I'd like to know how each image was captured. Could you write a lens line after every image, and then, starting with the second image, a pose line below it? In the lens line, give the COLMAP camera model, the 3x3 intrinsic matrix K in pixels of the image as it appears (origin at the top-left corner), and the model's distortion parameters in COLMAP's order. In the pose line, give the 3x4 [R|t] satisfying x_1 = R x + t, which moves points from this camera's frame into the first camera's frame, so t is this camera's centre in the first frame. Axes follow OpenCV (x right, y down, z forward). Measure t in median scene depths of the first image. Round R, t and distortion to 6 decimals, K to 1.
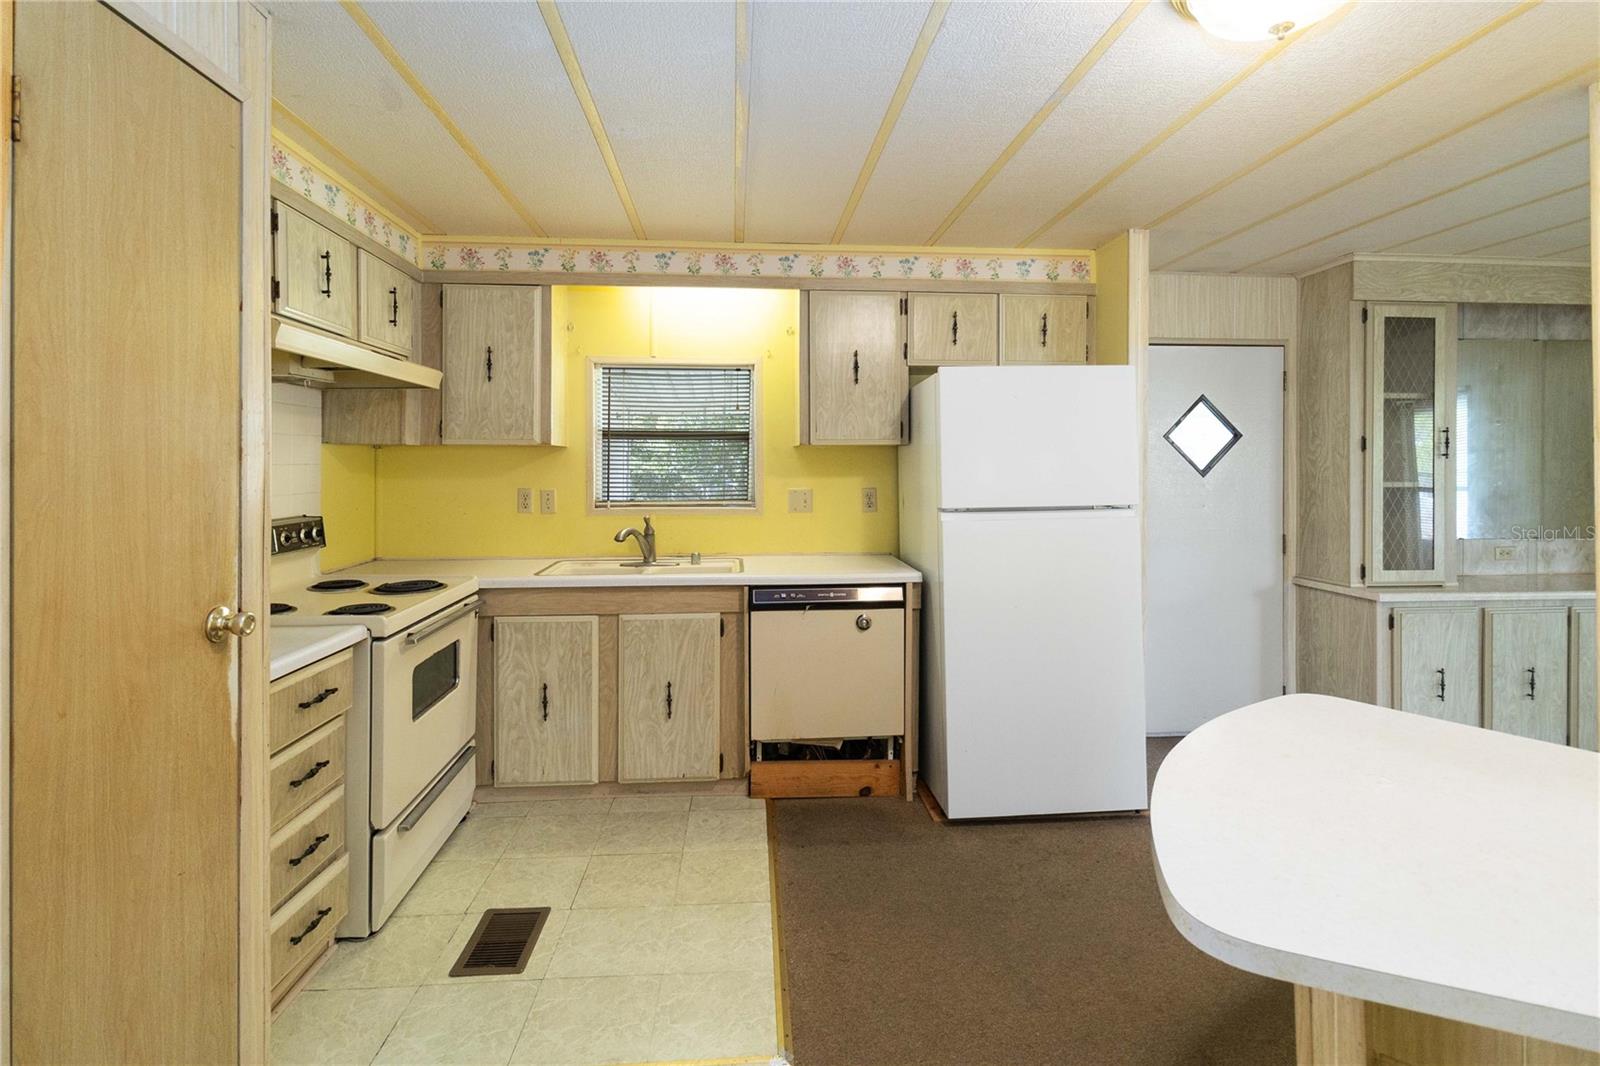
lens RADIAL K [[746.6, 0, 794.1], [0, 746.6, 481.5], [0, 0, 1]] dist [-0.000660, -0.000173]
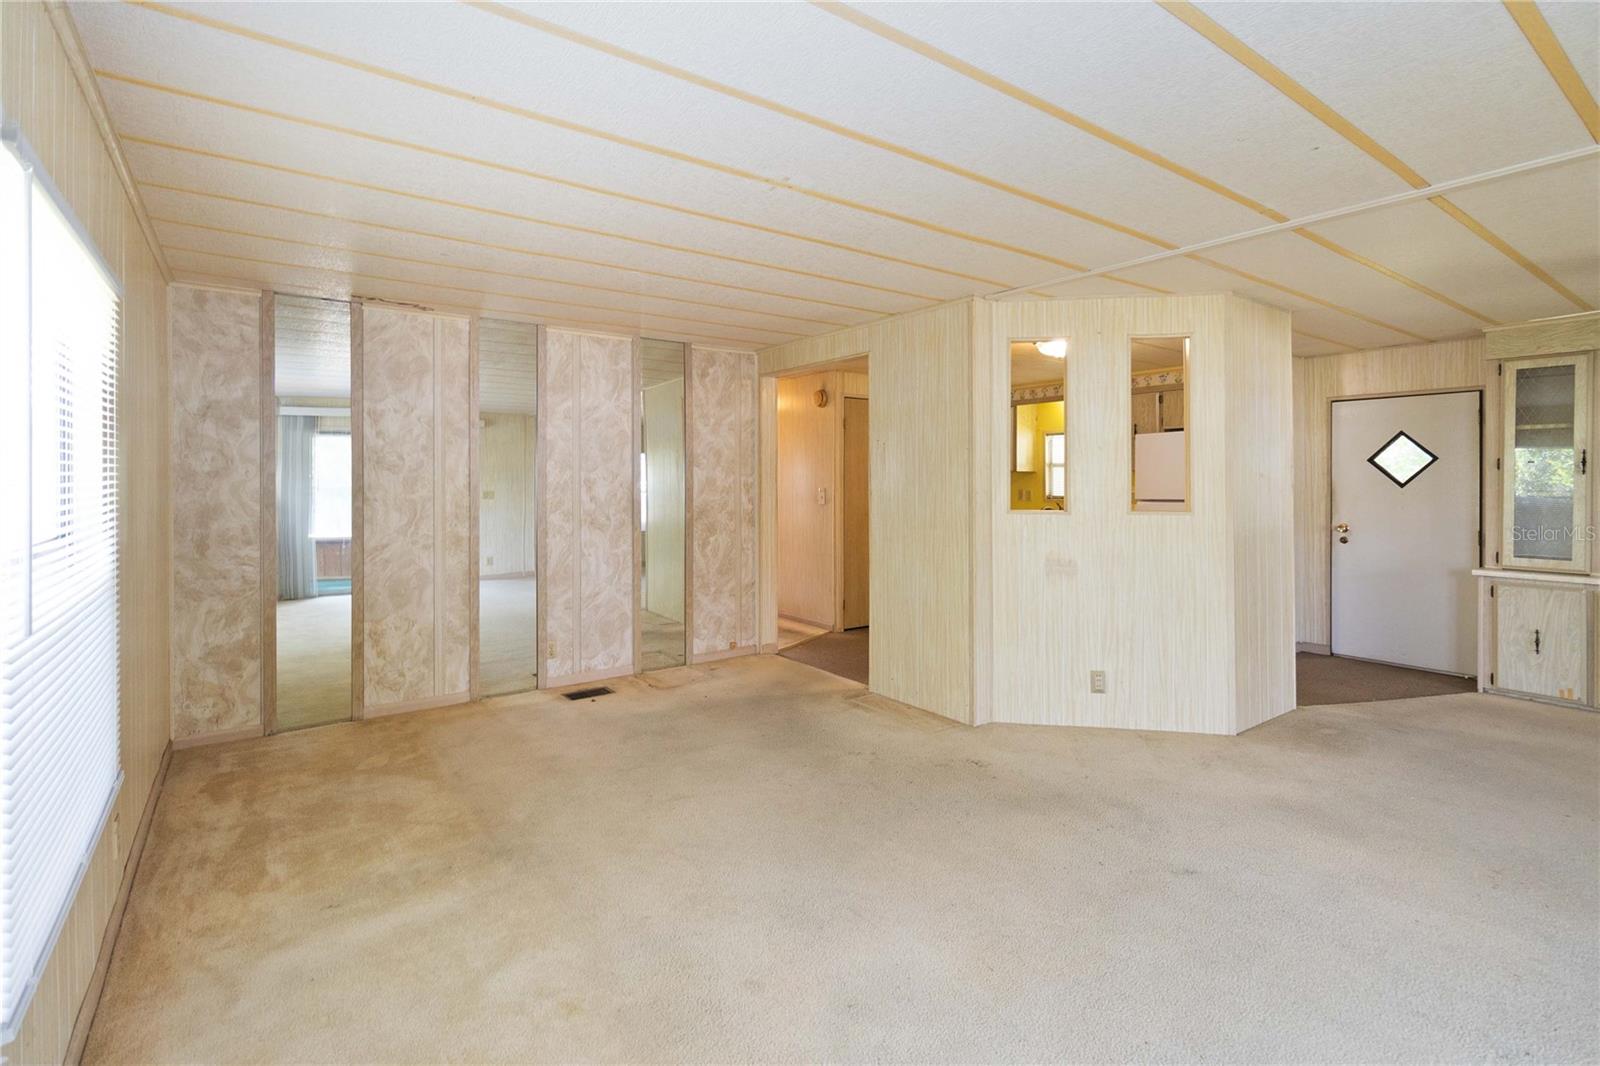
lens RADIAL K [[746.6, 0, 794.1], [0, 746.6, 481.5], [0, 0, 1]] dist [-0.000660, -0.000173]
pose [[0.524154, 0.001503, -0.851622, 1.252505], [-0.018565, 0.999781, -0.009661, 0.019623], [0.851421, 0.020874, 0.524067, -0.813983]]
